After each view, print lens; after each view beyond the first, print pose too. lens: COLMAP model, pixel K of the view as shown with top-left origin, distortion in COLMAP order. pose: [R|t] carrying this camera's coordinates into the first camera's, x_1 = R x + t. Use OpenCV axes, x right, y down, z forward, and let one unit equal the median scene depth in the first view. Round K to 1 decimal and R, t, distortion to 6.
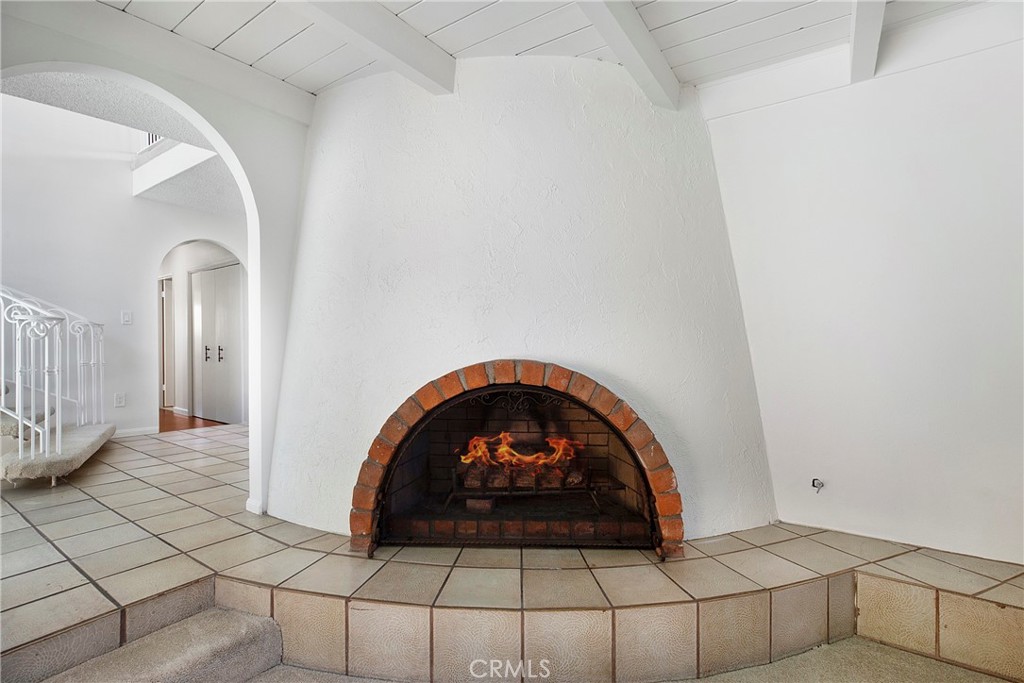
lens RADIAL K [[470.0, 0, 512.0], [0, 470.0, 357.5], [0, 0, 1]] dist [-0.012090, 0.000028]
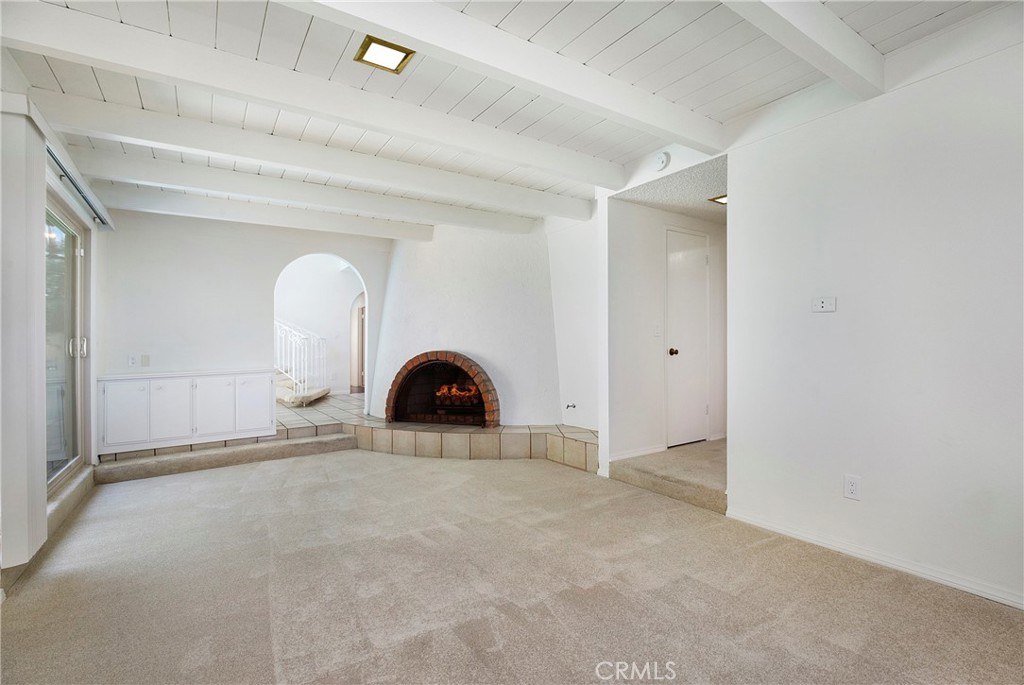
lens RADIAL K [[496.2, 0, 509.3], [0, 496.2, 327.8], [0, 0, 1]] dist [0.032926, 0.000085]
pose [[0.917864, -0.039890, -0.394886, 1.270494], [0.019241, 0.998239, -0.056117, 0.034102], [0.396429, 0.043910, 0.917015, -1.203565]]
